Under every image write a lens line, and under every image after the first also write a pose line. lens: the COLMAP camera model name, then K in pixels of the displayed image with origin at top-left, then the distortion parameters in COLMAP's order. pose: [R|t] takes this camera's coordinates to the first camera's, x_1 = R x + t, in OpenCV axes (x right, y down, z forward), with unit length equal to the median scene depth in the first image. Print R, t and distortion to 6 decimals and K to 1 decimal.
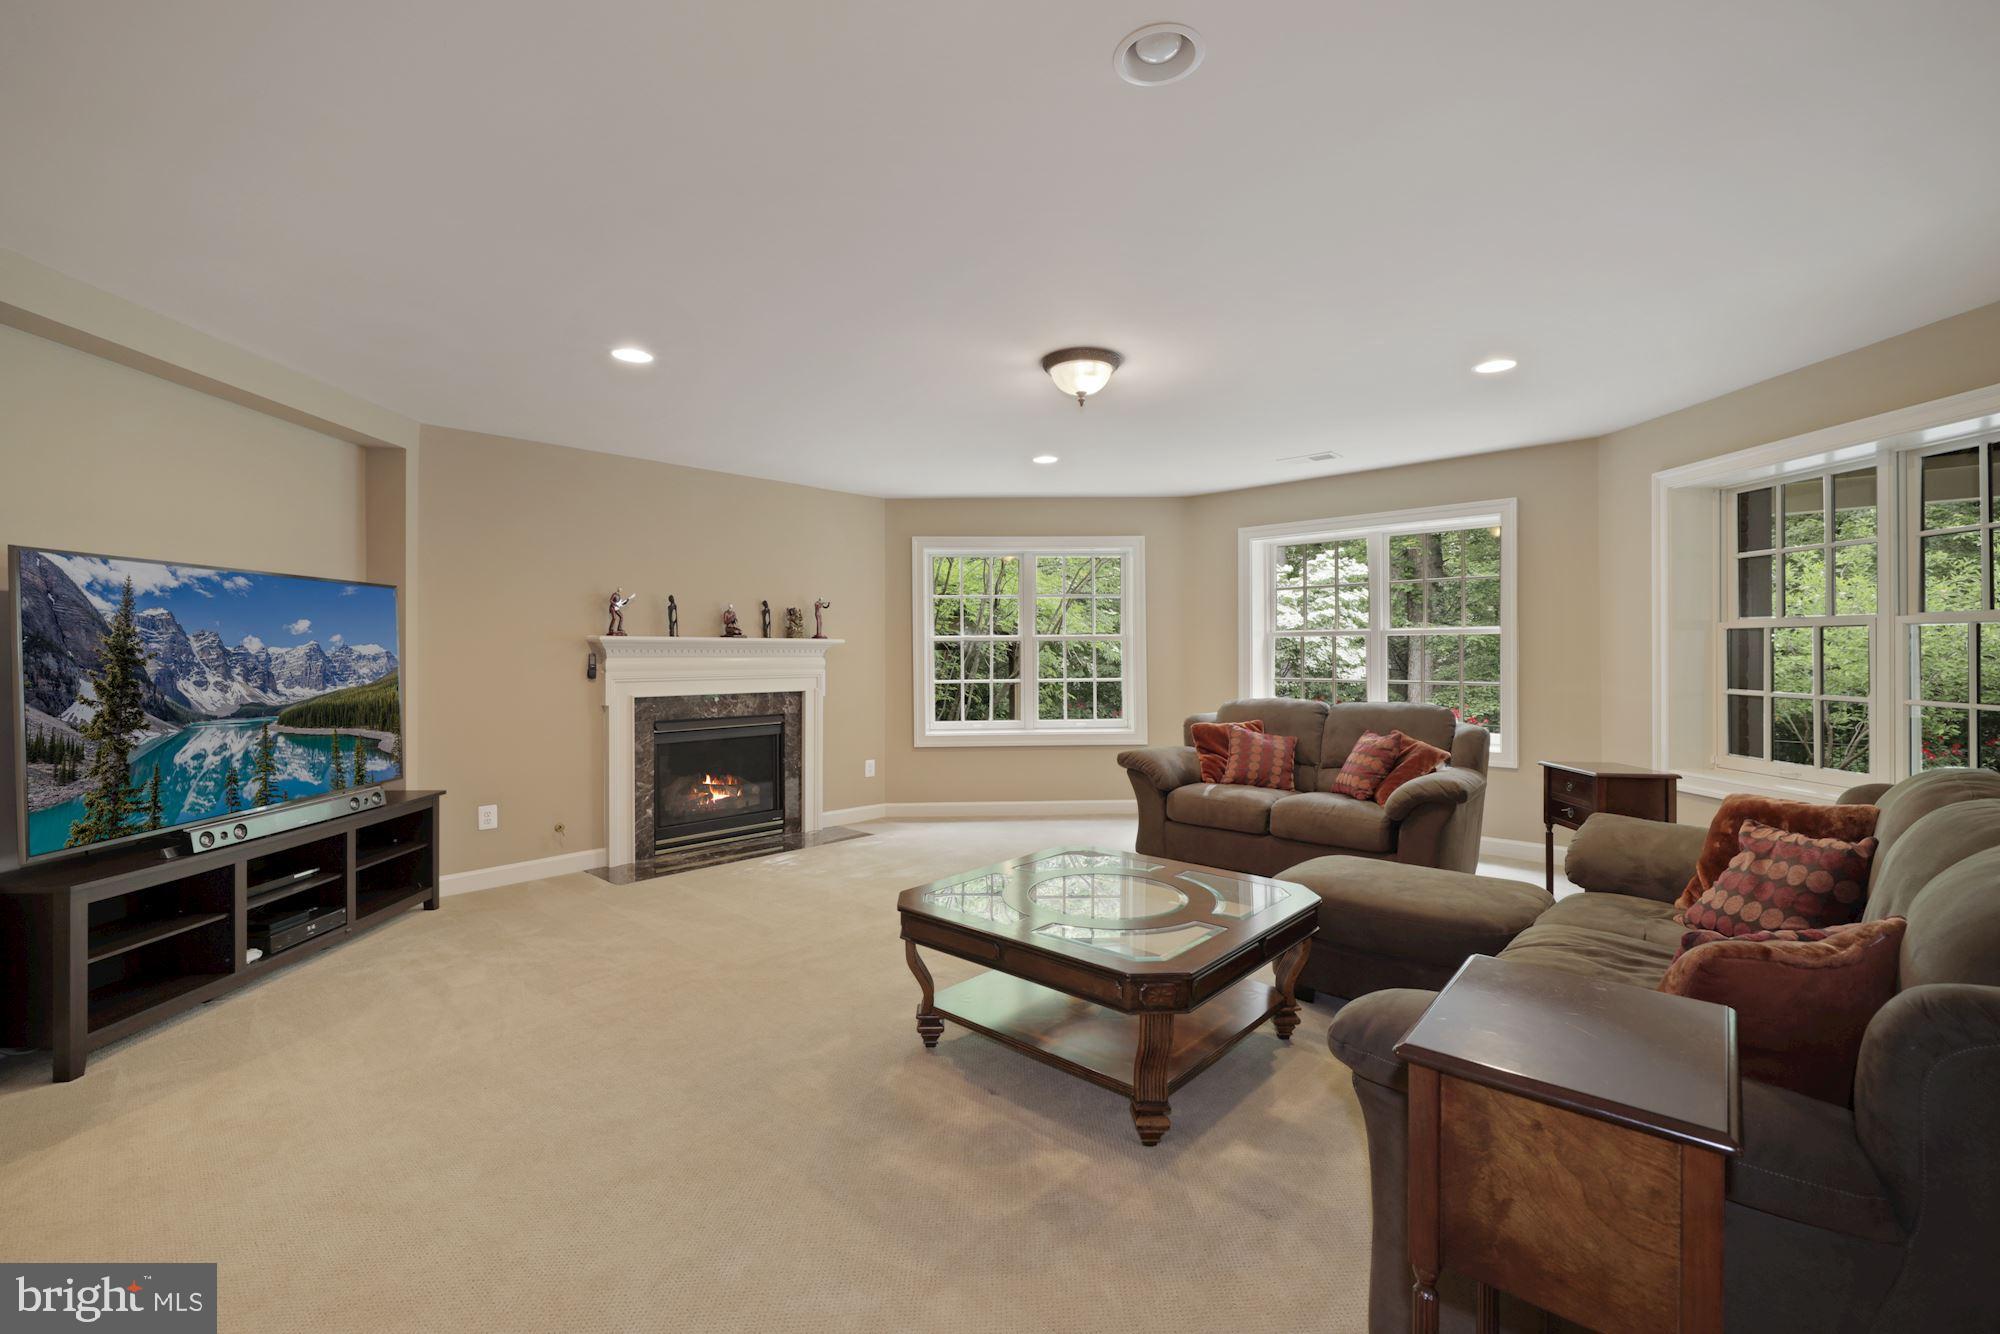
lens RADIAL K [[861.8, 0, 999.4], [0, 861.8, 655.3], [0, 0, 1]] dist [0.011291, 0.000381]
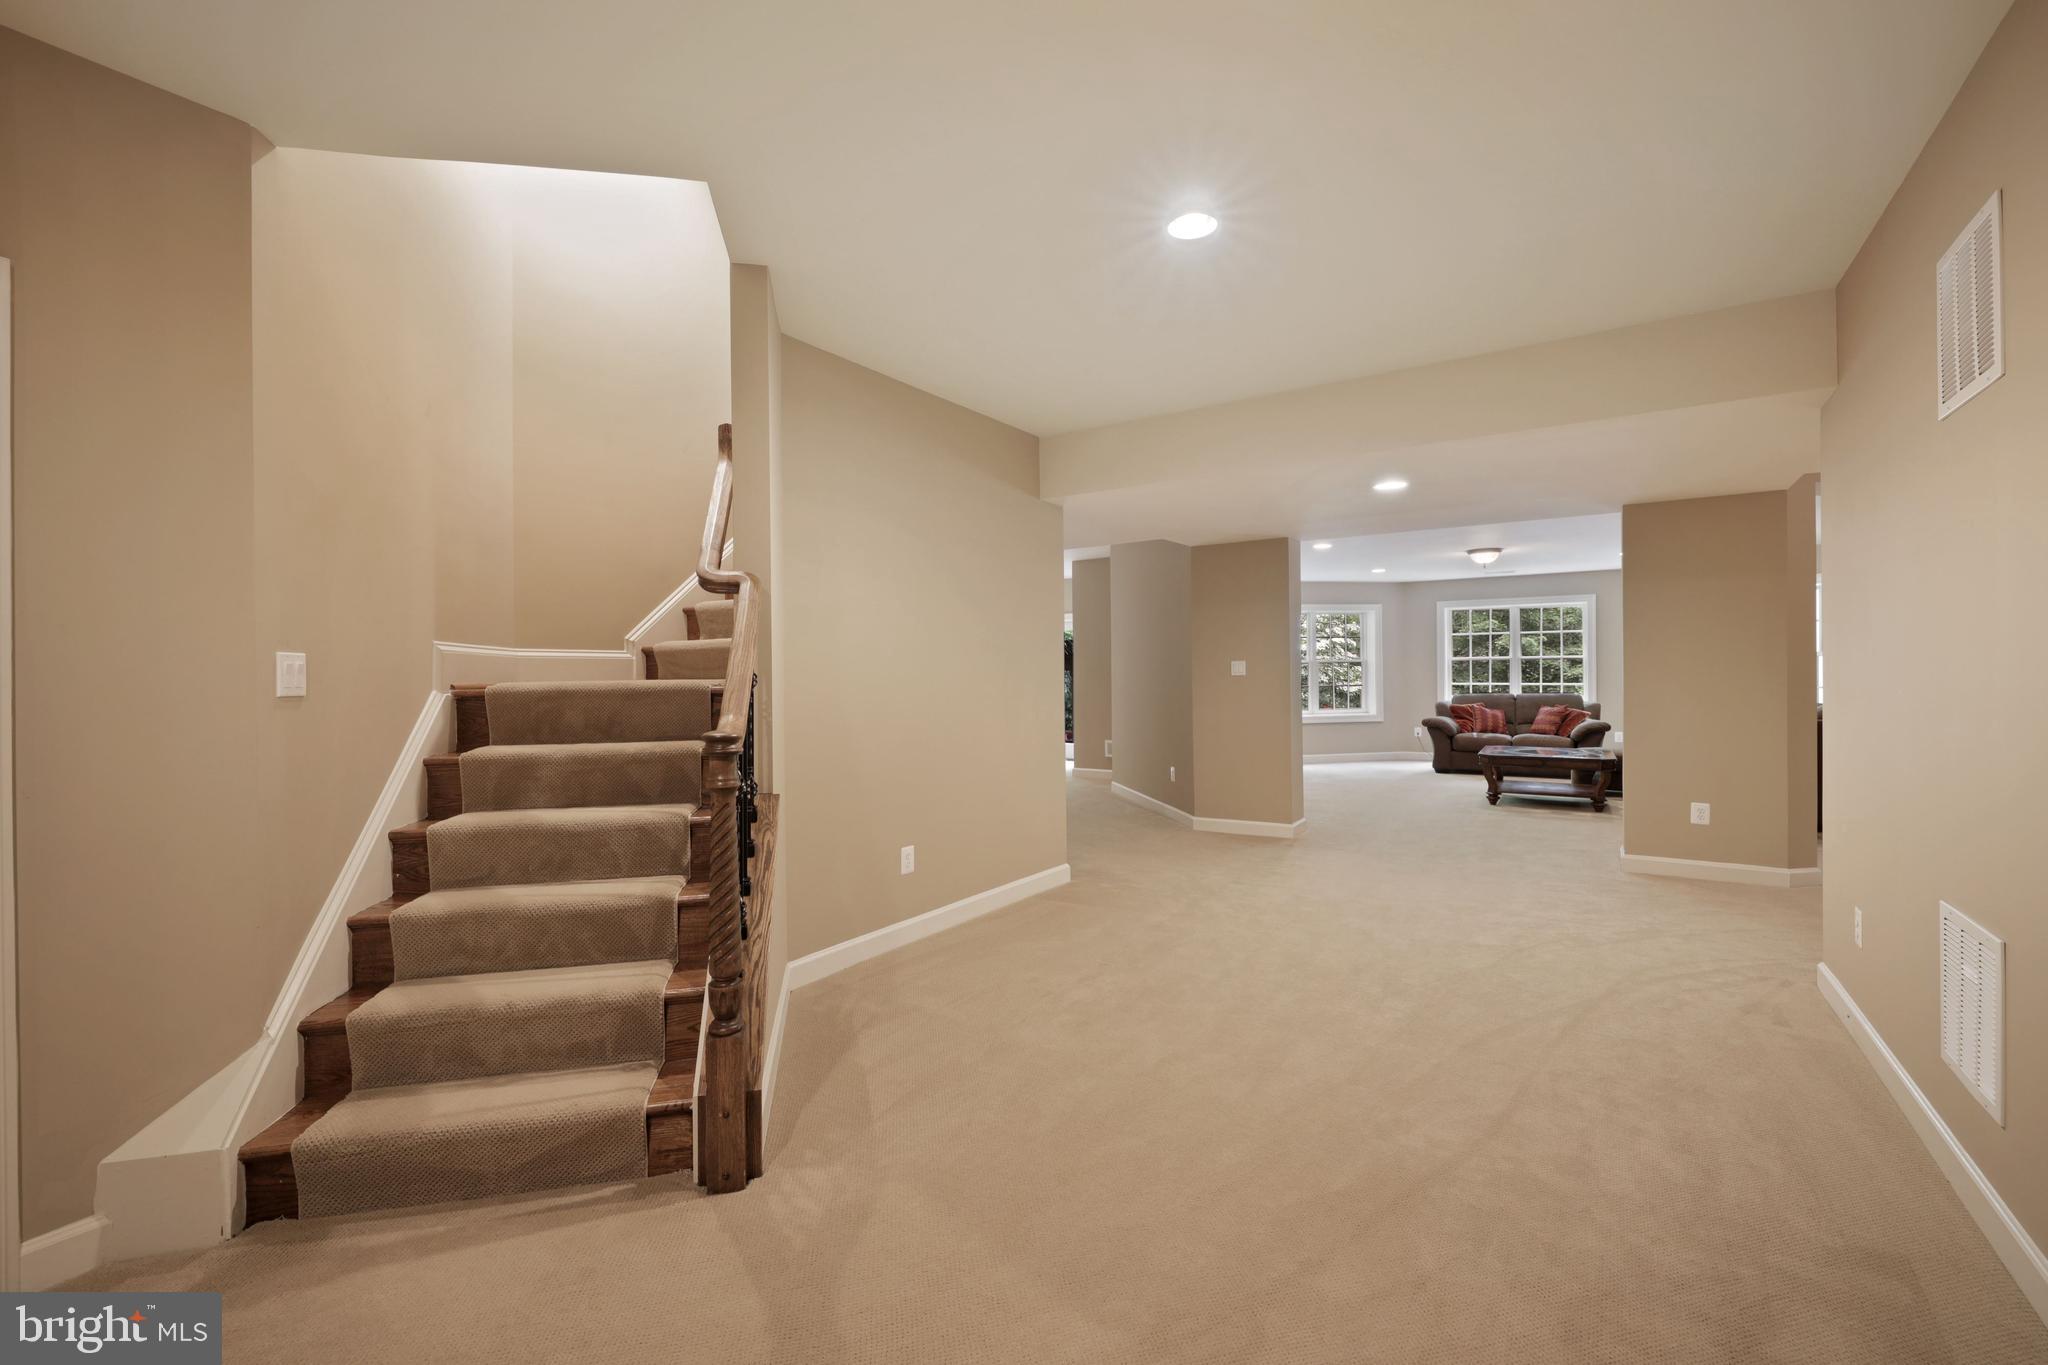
lens RADIAL K [[882.5, 0, 1032.9], [0, 882.5, 676.0], [0, 0, 1]] dist [0.011291, 0.000381]
pose [[0.985715, -0.005481, 0.168333, -1.134559], [0.006018, 0.999978, -0.002679, 0.012187], [-0.168315, 0.003654, 0.985727, -0.904288]]
